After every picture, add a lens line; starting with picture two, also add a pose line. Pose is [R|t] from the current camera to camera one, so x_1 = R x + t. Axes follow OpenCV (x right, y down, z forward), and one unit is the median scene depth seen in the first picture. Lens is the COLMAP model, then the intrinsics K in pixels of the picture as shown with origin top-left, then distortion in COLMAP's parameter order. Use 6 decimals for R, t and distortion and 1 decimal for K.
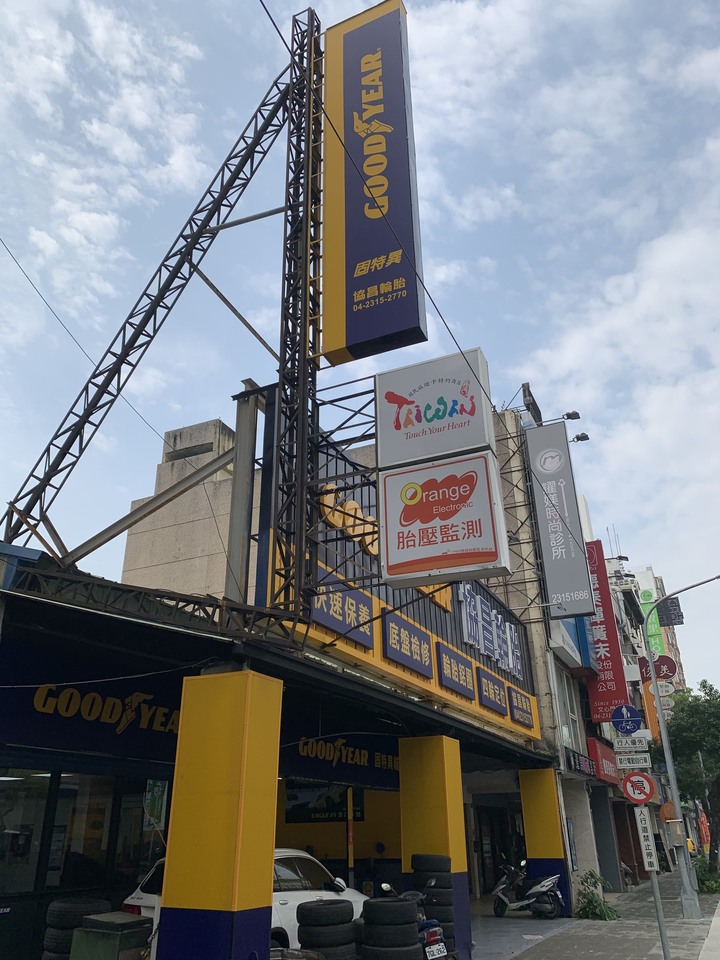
lens RADIAL K [[731.9, 0, 354.1], [0, 731.9, 479.7], [0, 0, 1]] dist [-0.001906, -0.004318]
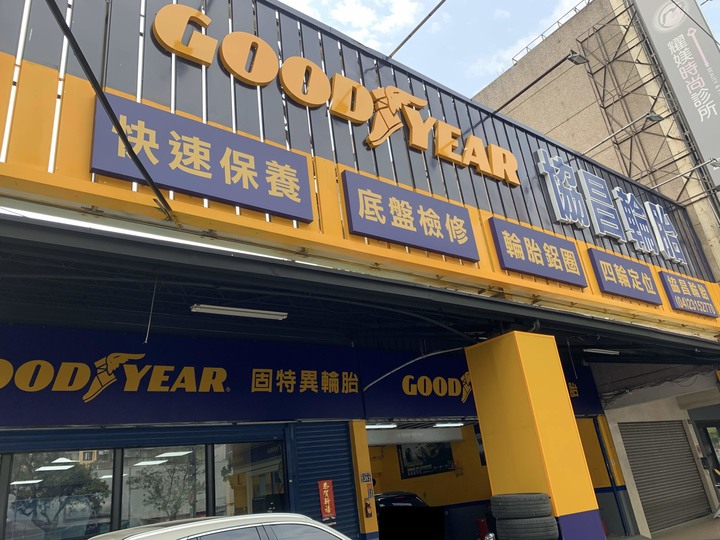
lens RADIAL K [[549.0, 0, 362.9], [0, 549.0, 268.0], [0, 0, 1]] dist [-0.001906, -0.004318]
pose [[0.886514, -0.260975, -0.382080, 0.174787], [0.293677, 0.955472, 0.028774, 0.189457], [0.357558, -0.137717, 0.923681, 0.373937]]
